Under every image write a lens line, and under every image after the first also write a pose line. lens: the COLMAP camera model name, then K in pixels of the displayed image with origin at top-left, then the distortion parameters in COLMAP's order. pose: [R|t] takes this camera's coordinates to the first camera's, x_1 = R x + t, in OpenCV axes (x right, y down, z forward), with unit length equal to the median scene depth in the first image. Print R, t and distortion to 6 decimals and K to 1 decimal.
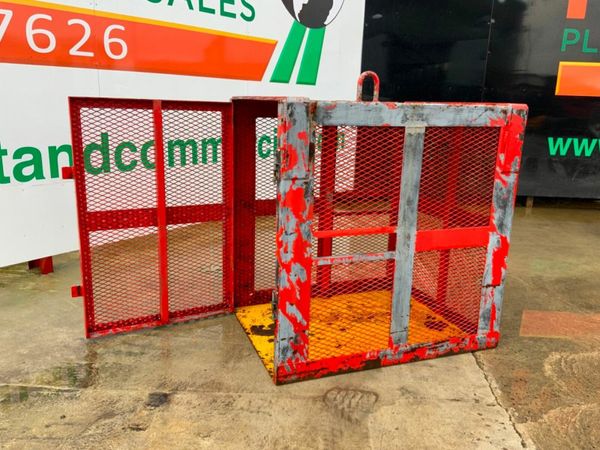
lens RADIAL K [[492.7, 0, 301.4], [0, 492.7, 228.3], [0, 0, 1]] dist [0.100705, -0.181968]
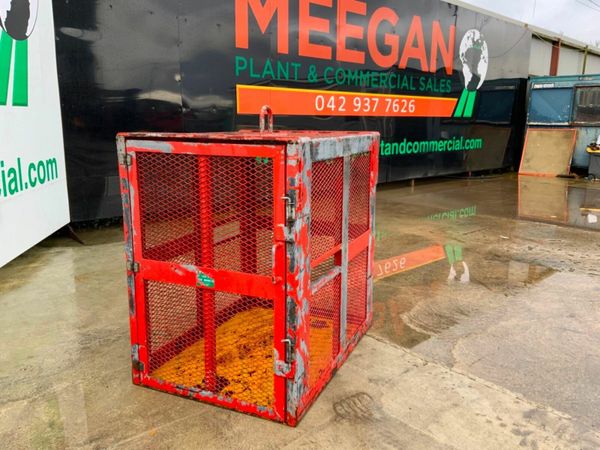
lens RADIAL K [[495.1, 0, 298.5], [0, 495.1, 227.0], [0, 0, 1]] dist [0.069283, -0.120589]
pose [[0.700391, -0.173625, 0.692319, -0.638034], [0.188976, 0.980457, 0.054707, -0.119004], [-0.688287, 0.092516, 0.719515, 0.245195]]
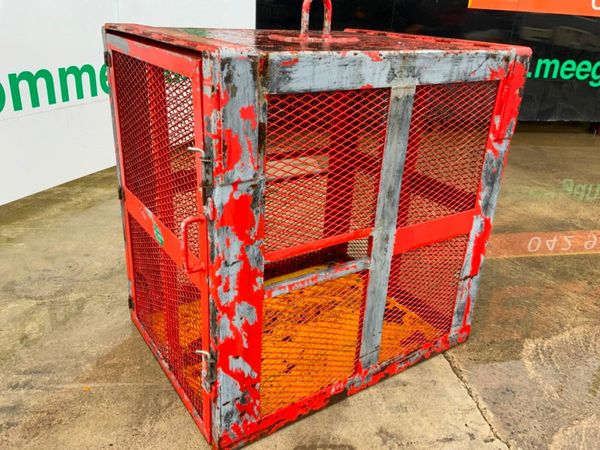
lens RADIAL K [[495.1, 0, 298.5], [0, 495.1, 227.0], [0, 0, 1]] dist [0.069283, -0.120589]
pose [[0.972537, -0.075556, 0.220145, -0.069590], [0.034751, 0.982378, 0.183644, -0.137423], [-0.230141, -0.170950, 0.958025, 0.328470]]
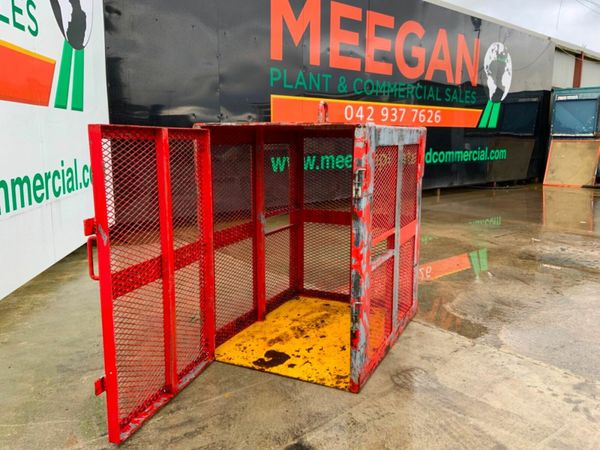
lens RADIAL K [[494.9, 0, 300.0], [0, 494.9, 225.0], [0, 0, 1]] dist [0.066270, -0.111030]
pose [[0.722391, -0.146134, 0.675867, -0.772680], [0.186545, 0.982360, 0.013016, -0.067447], [-0.665847, 0.116677, 0.736909, 0.257941]]
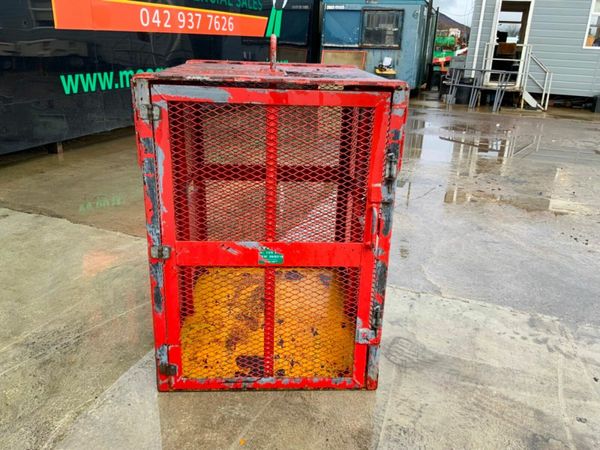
lens RADIAL K [[495.1, 0, 298.5], [0, 495.1, 227.0], [0, 0, 1]] dist [0.069283, -0.120589]
pose [[0.311629, -0.352625, 0.882351, -0.798081], [0.212409, 0.930945, 0.297026, -0.275700], [-0.926159, 0.094857, 0.365009, 0.737524]]
